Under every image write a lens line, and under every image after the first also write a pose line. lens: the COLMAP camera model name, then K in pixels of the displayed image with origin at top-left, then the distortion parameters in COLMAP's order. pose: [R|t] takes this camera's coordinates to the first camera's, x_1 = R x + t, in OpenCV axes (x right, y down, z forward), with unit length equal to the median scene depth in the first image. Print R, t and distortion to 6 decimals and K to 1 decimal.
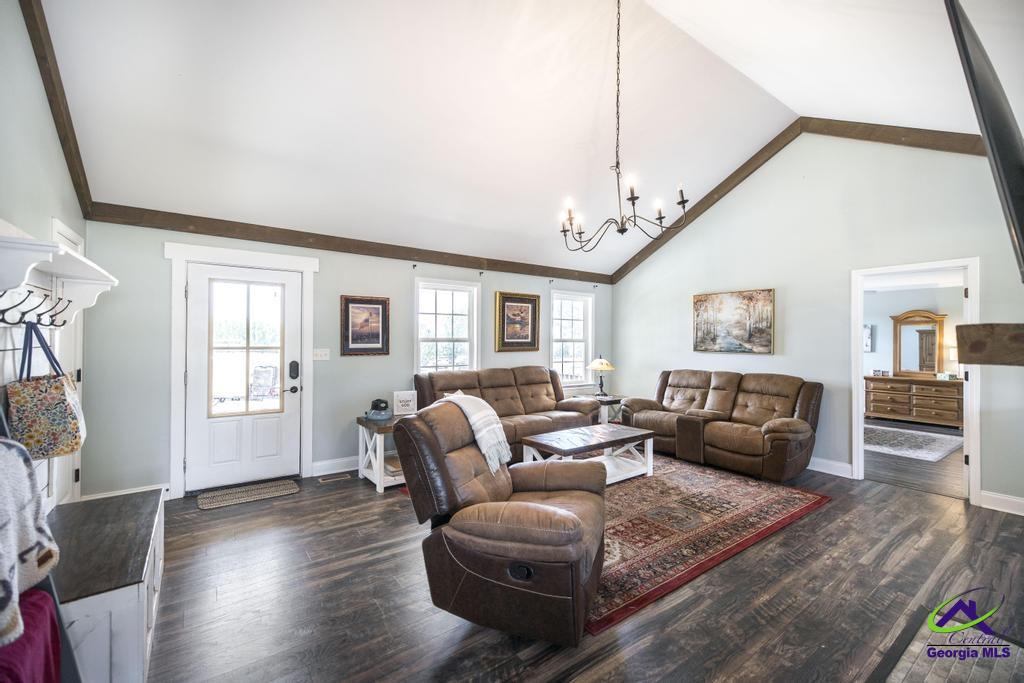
lens RADIAL K [[428.2, 0, 510.5], [0, 428.2, 340.0], [0, 0, 1]] dist [0.001886, 0.000678]
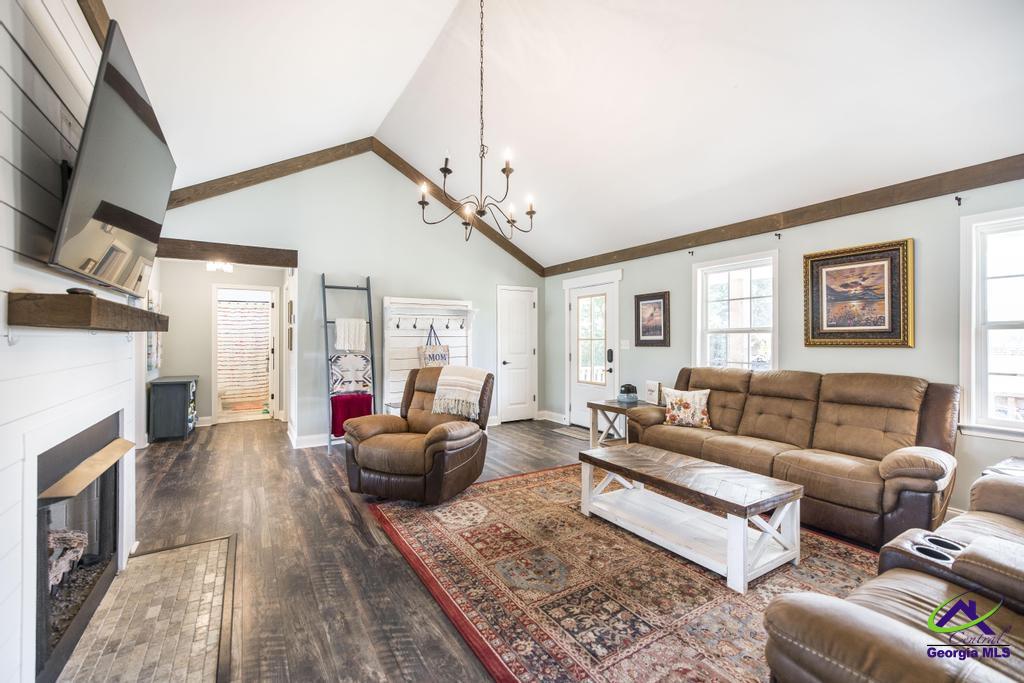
lens RADIAL K [[428.2, 0, 521.9], [0, 428.2, 339.1], [0, 0, 1]] dist [0.001886, 0.000678]
pose [[-0.049856, -0.010646, -0.998700, 0.778726], [-0.003393, 0.999939, -0.010490, 0.029544], [0.998751, 0.002866, -0.049889, 0.721592]]
